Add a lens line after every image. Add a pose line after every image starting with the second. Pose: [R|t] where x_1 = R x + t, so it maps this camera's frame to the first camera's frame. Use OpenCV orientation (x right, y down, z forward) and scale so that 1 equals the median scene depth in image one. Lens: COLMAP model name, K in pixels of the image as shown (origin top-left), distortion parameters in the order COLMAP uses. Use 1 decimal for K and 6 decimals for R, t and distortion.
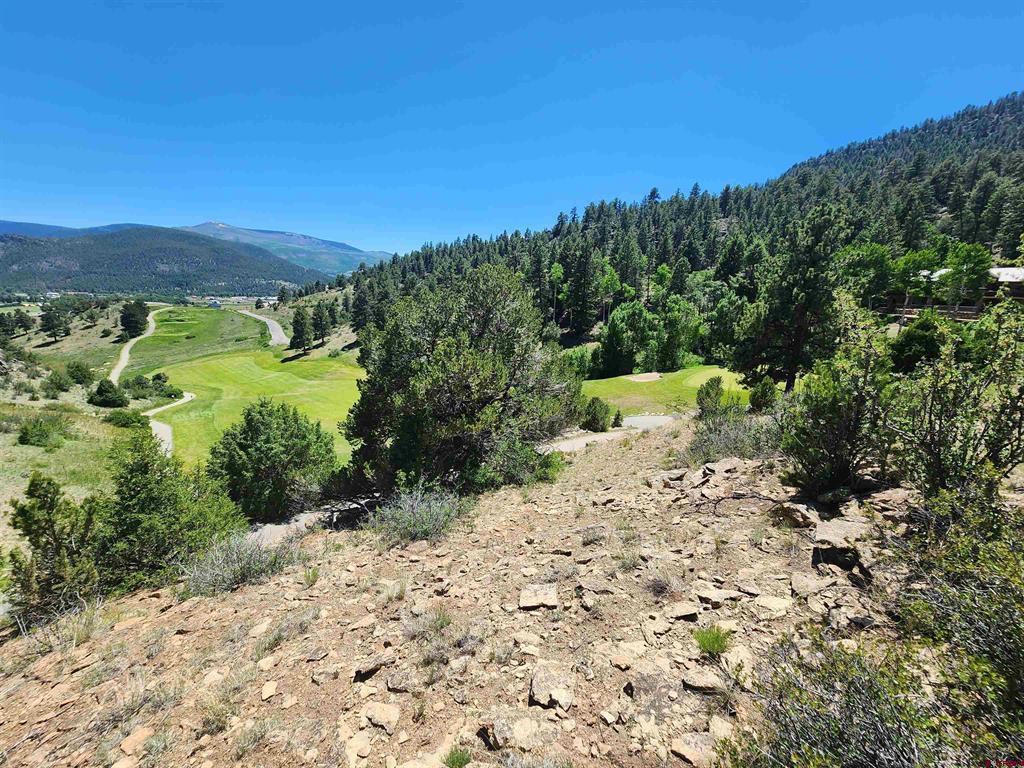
lens RADIAL K [[419.0, 0, 515.3], [0, 419.0, 383.4], [0, 0, 1]] dist [-0.001760, -0.001120]
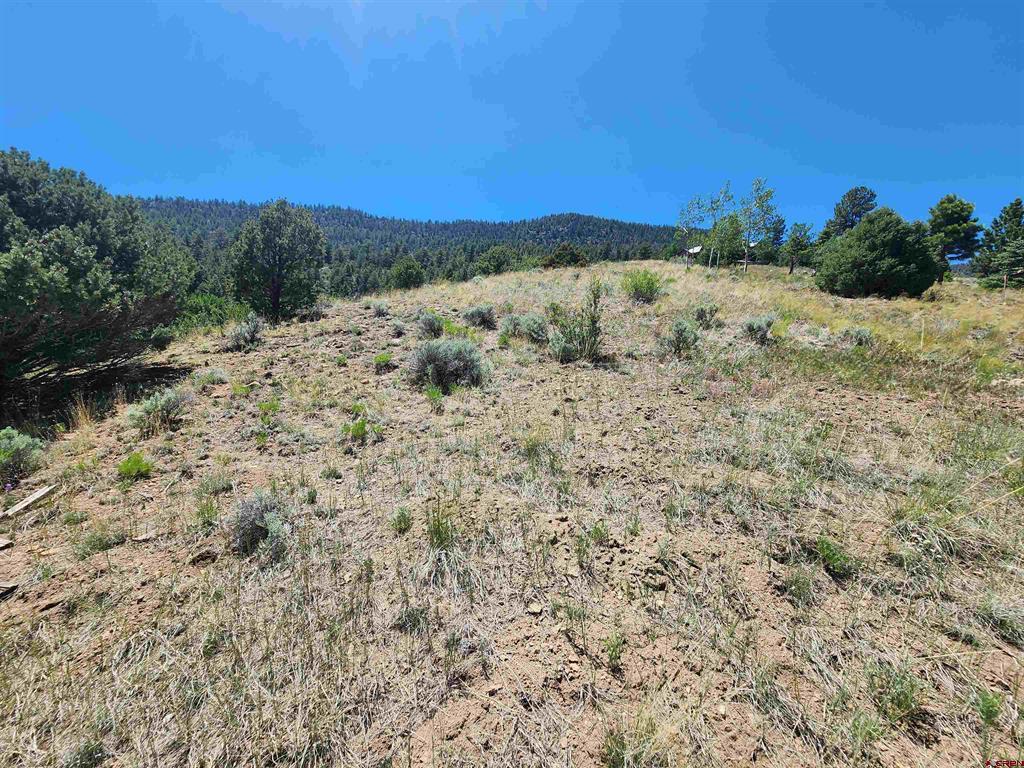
lens RADIAL K [[419.0, 0, 514.7], [0, 419.0, 383.4], [0, 0, 1]] dist [-0.001760, -0.001120]
pose [[0.267424, -0.064904, 0.961391, -0.079507], [0.165878, 0.985935, 0.020419, 0.032533], [-0.949194, 0.154013, 0.274429, -0.107130]]
